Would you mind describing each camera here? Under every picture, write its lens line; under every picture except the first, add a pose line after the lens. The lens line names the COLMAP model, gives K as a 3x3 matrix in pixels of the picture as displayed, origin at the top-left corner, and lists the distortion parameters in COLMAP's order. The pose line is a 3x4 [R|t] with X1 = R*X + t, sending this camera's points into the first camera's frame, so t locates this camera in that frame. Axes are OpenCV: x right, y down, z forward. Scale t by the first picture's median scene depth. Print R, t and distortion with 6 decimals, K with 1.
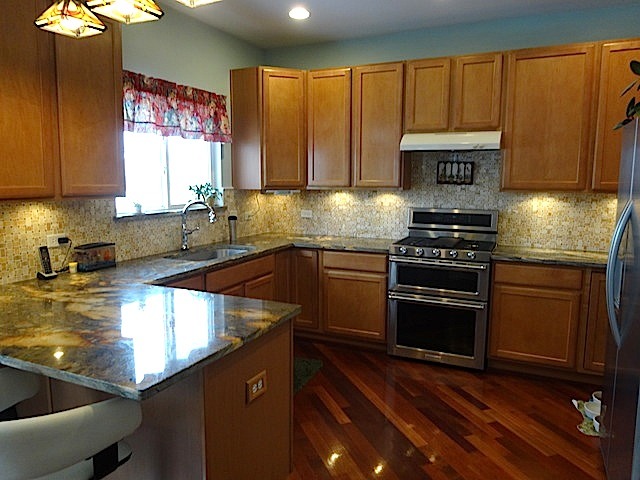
lens RADIAL K [[479.8, 0, 319.0], [0, 479.8, 238.7], [0, 0, 1]] dist [0.004205, -0.009389]
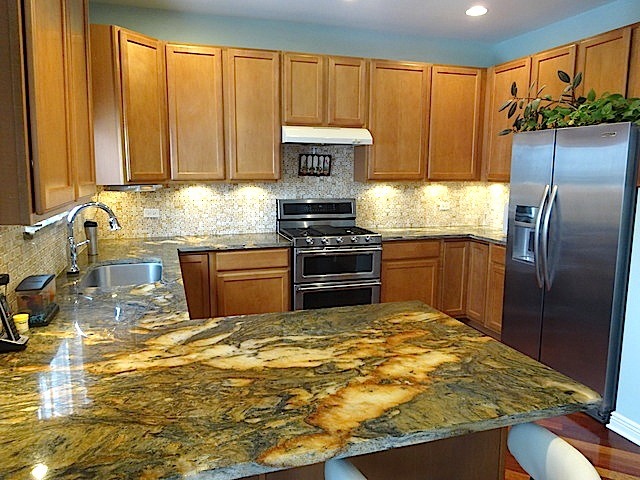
lens RADIAL K [[479.8, 0, 319.6], [0, 479.8, 240.0], [0, 0, 1]] dist [0.004205, -0.009389]
pose [[0.727371, -0.101695, 0.678668, -0.464111], [0.087129, 0.994641, 0.055660, -0.031589], [-0.680691, 0.018646, 0.732333, 0.225615]]
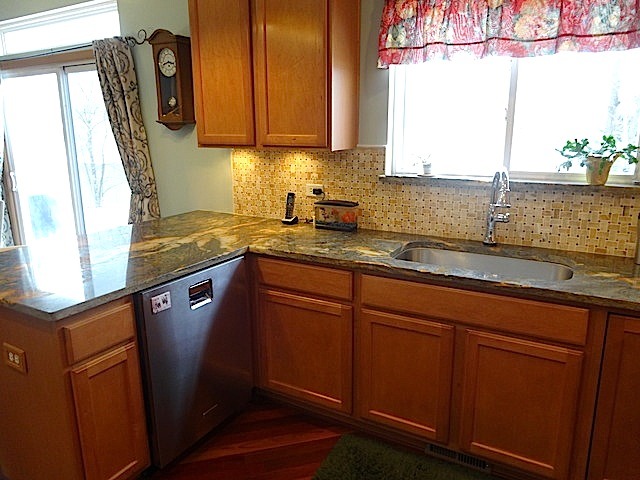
lens RADIAL K [[479.8, 0, 321.5], [0, 479.8, 240.2], [0, 0, 1]] dist [0.004205, -0.009389]
pose [[-0.100525, 0.222058, -0.969838, 0.342466], [-0.124492, 0.964307, 0.233695, -0.100579], [0.987115, 0.144229, -0.069292, 0.830499]]
